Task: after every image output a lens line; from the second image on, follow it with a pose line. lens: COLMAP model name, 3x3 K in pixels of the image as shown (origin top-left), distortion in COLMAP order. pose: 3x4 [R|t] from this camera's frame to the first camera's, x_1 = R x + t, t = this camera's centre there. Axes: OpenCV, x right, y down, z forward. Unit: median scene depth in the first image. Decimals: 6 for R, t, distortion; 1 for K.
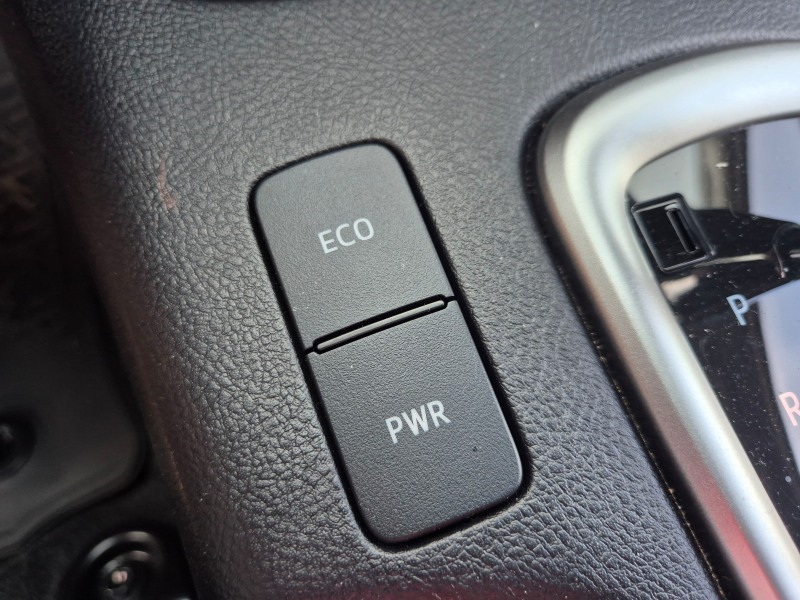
lens RADIAL K [[532.8, 0, 397.1], [0, 532.8, 299.8], [0, 0, 1]] dist [0.054159, -0.044806]
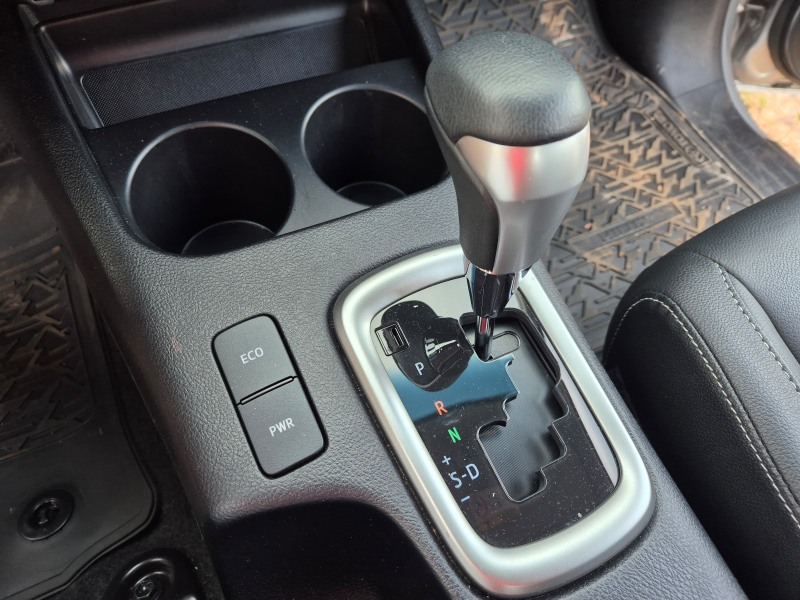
lens RADIAL K [[532.8, 0, 399.2], [0, 532.8, 302.1], [0, 0, 1]] dist [0.054159, -0.044806]
pose [[0.994721, -0.098056, 0.030257, 0.539768], [0.101106, 0.986929, -0.125498, 0.014523], [-0.017556, 0.127895, 0.991632, -1.516689]]
